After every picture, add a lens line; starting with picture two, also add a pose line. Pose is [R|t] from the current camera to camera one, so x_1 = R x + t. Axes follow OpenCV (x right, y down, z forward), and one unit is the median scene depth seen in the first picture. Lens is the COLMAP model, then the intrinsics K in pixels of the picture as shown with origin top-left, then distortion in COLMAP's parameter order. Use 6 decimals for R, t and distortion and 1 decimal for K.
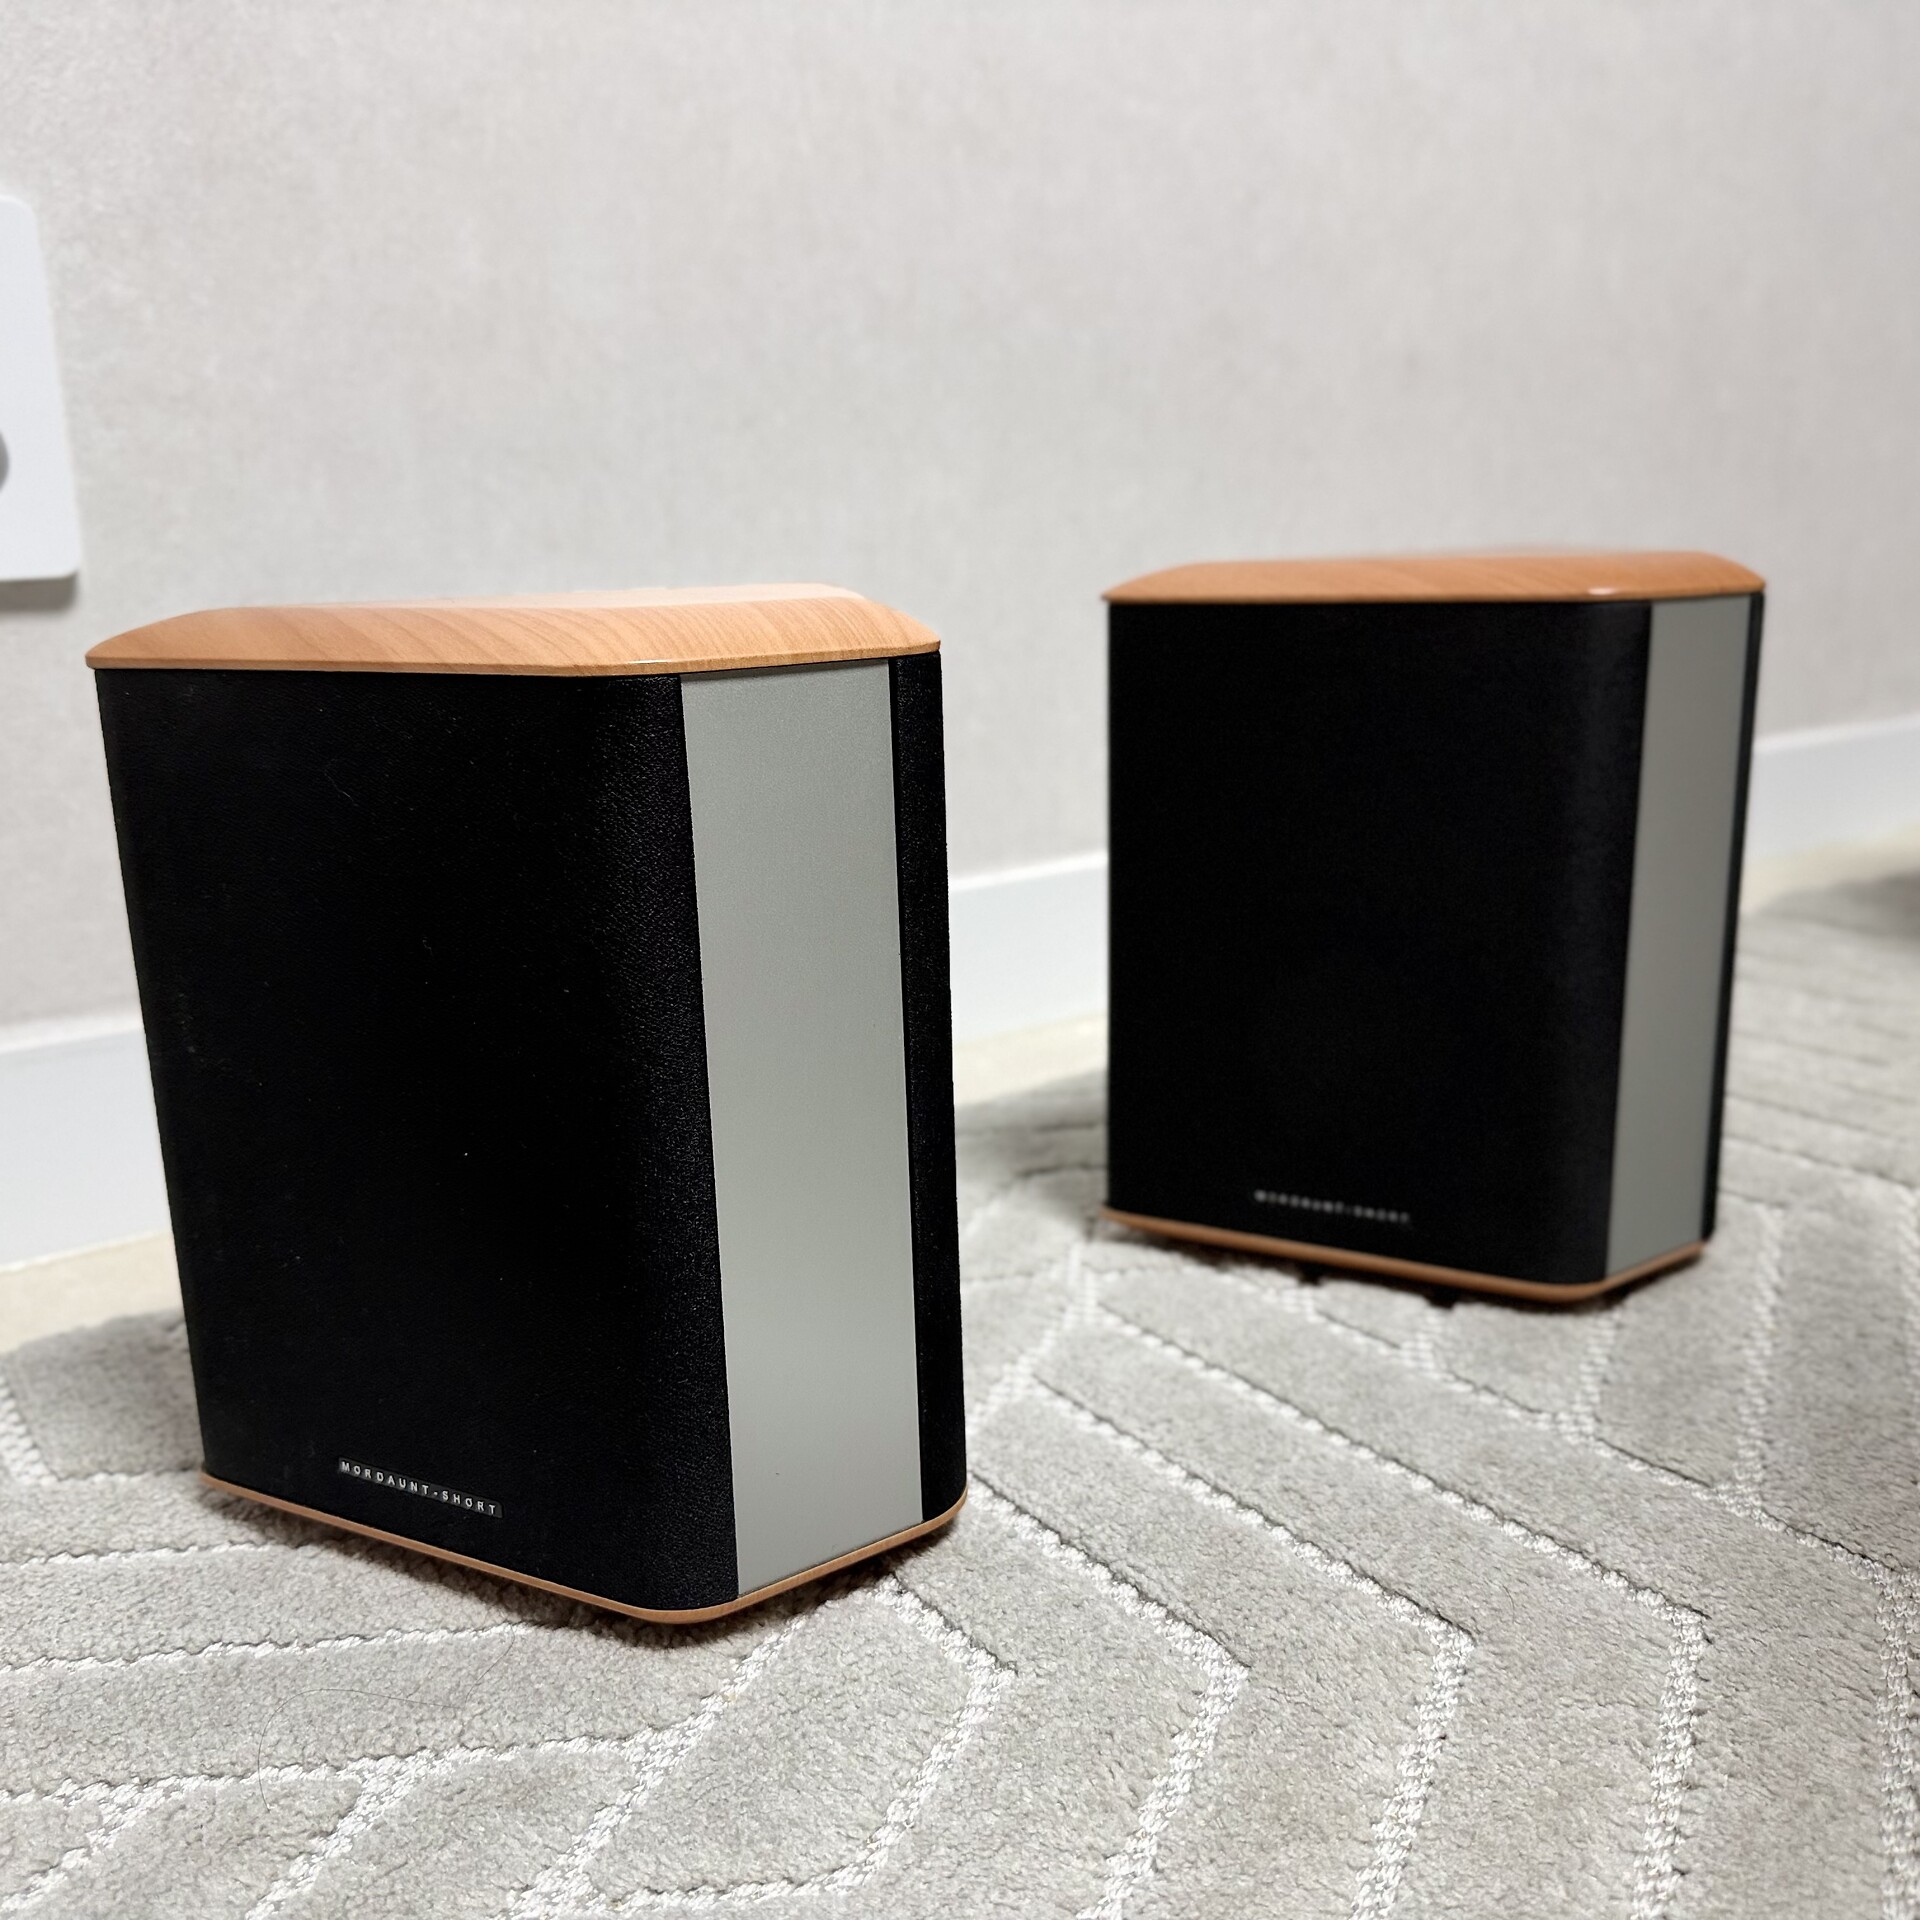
lens RADIAL K [[2144.0, 0, 964.7], [0, 2144.0, 974.6], [0, 0, 1]] dist [-0.056288, 0.000000]
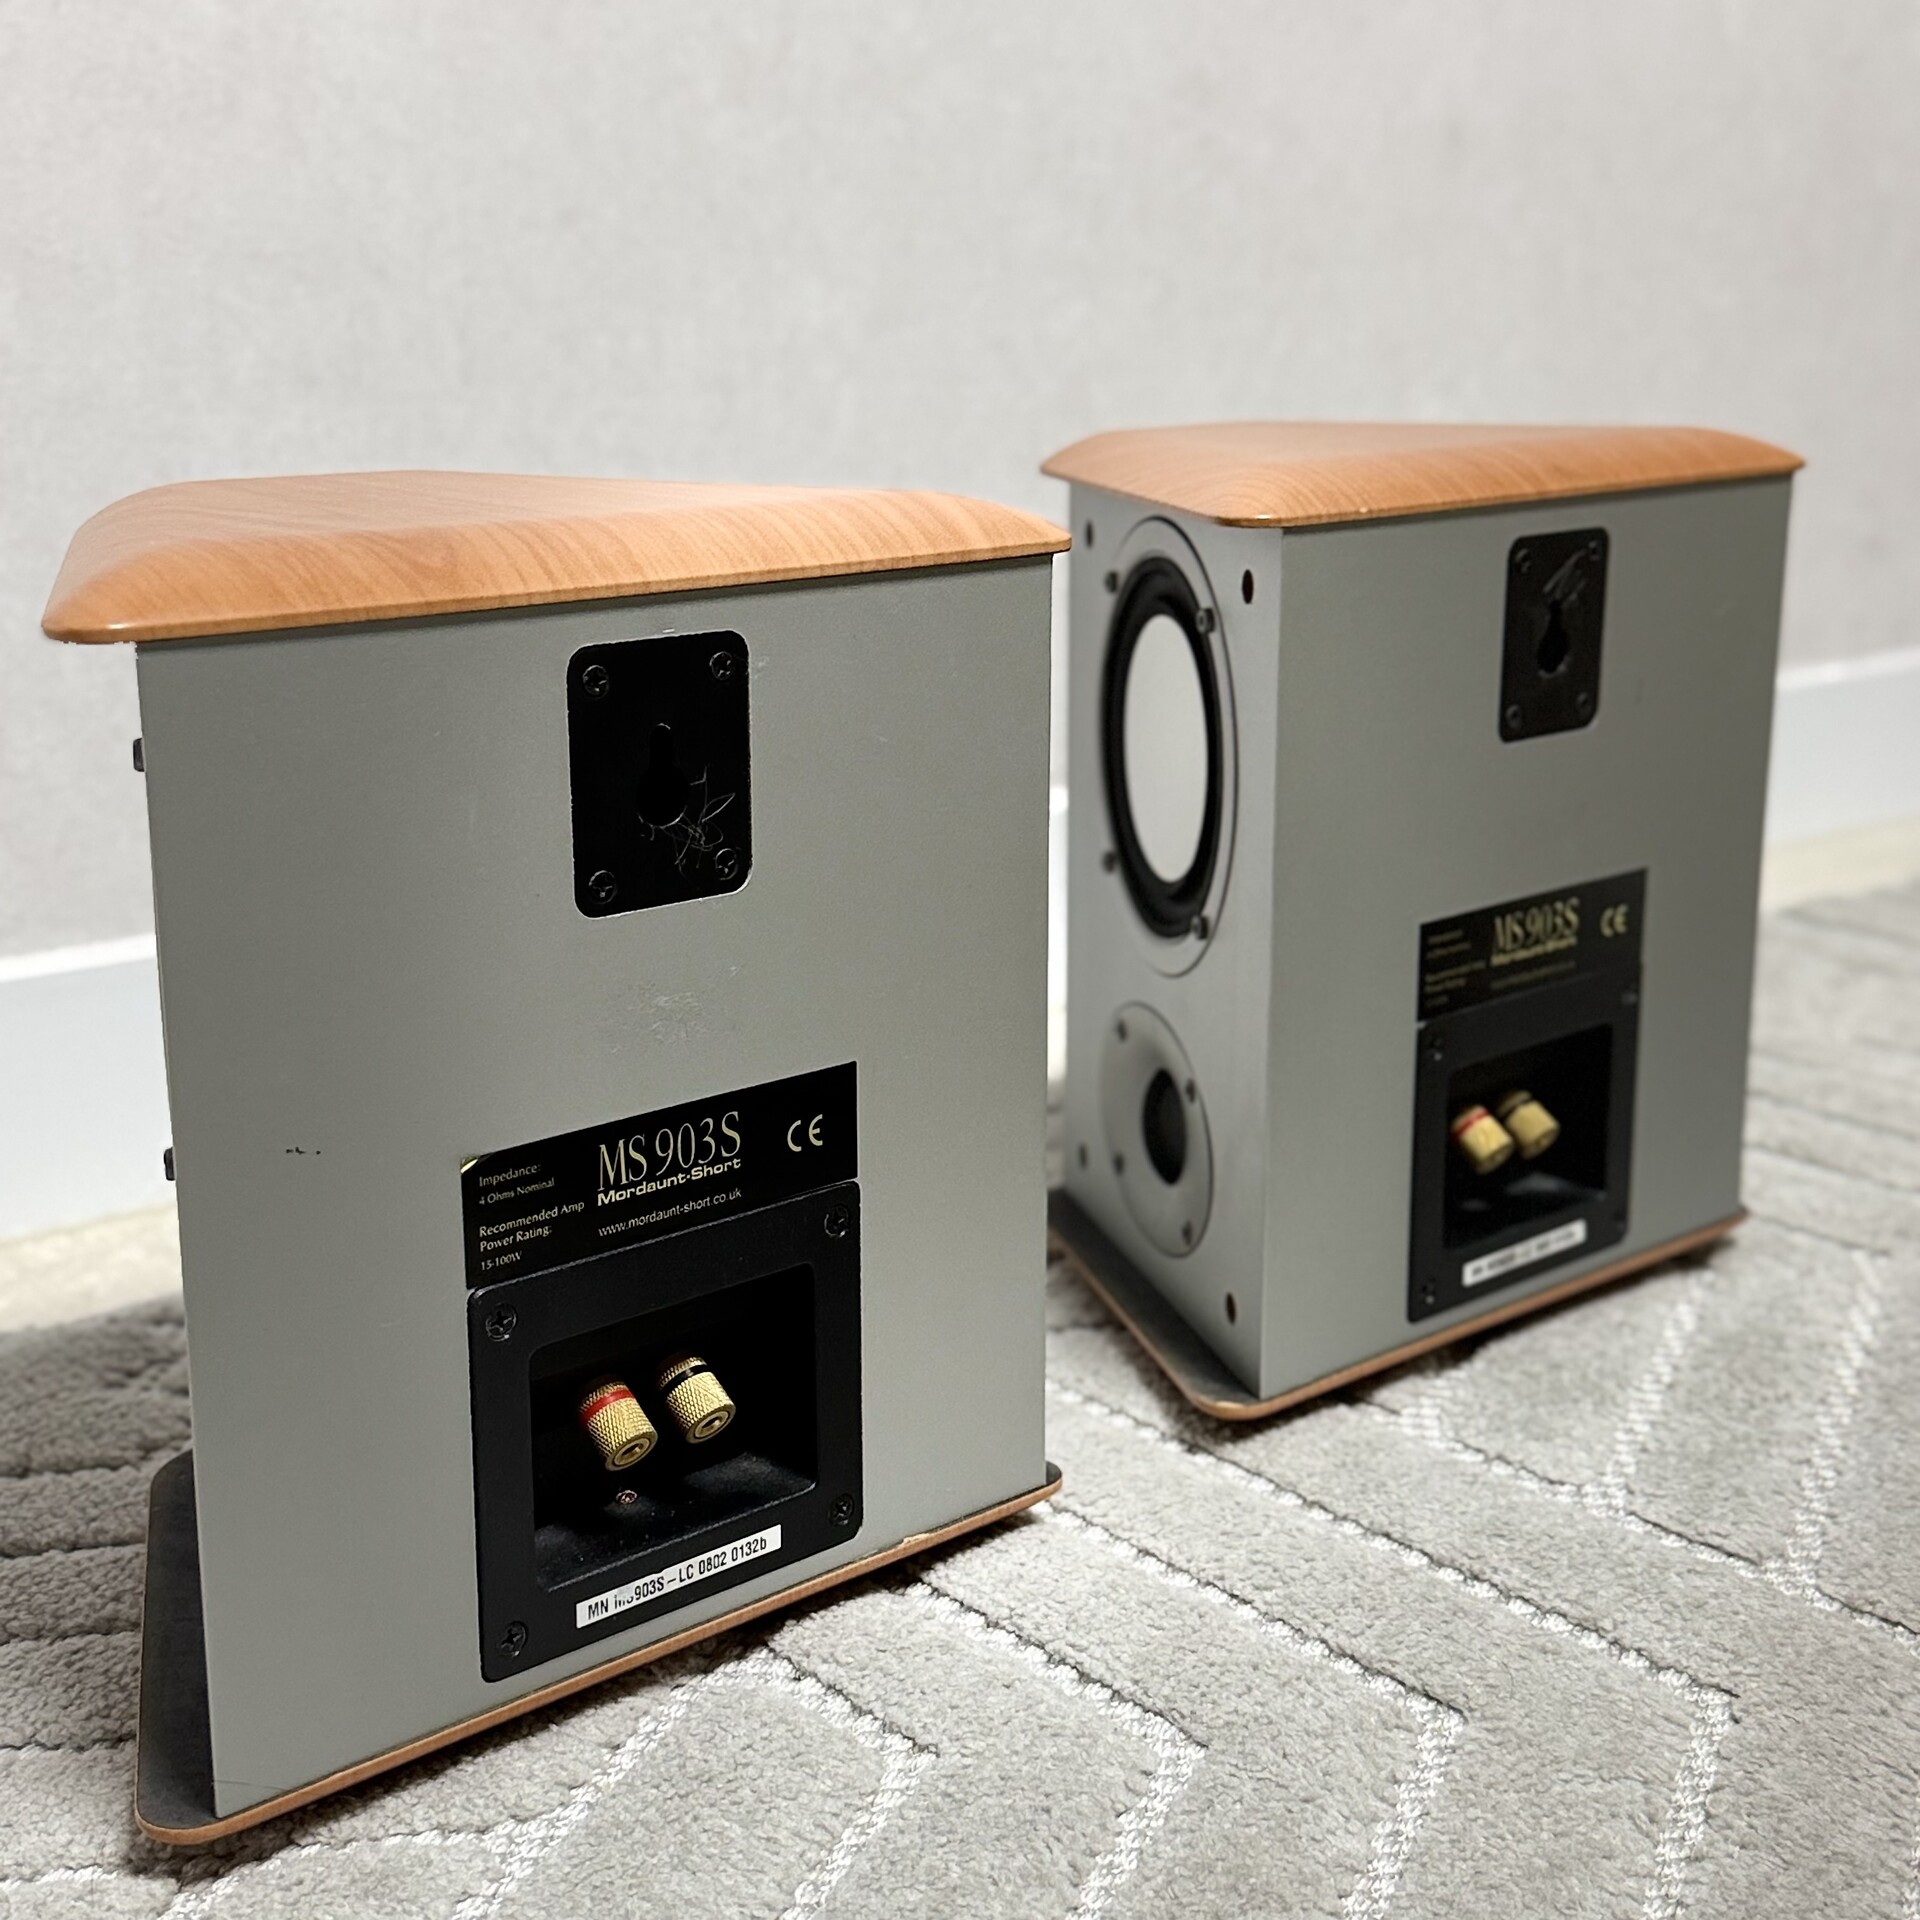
lens RADIAL K [[3023.2, 0, 959.0], [0, 3023.2, 962.0], [0, 0, 1]] dist [0.112557, 0.000000]
pose [[0.999093, 0.009801, 0.041443, -0.020860], [-0.009759, 0.999952, -0.001209, 0.007186], [-0.041453, 0.000803, 0.999140, -0.226887]]
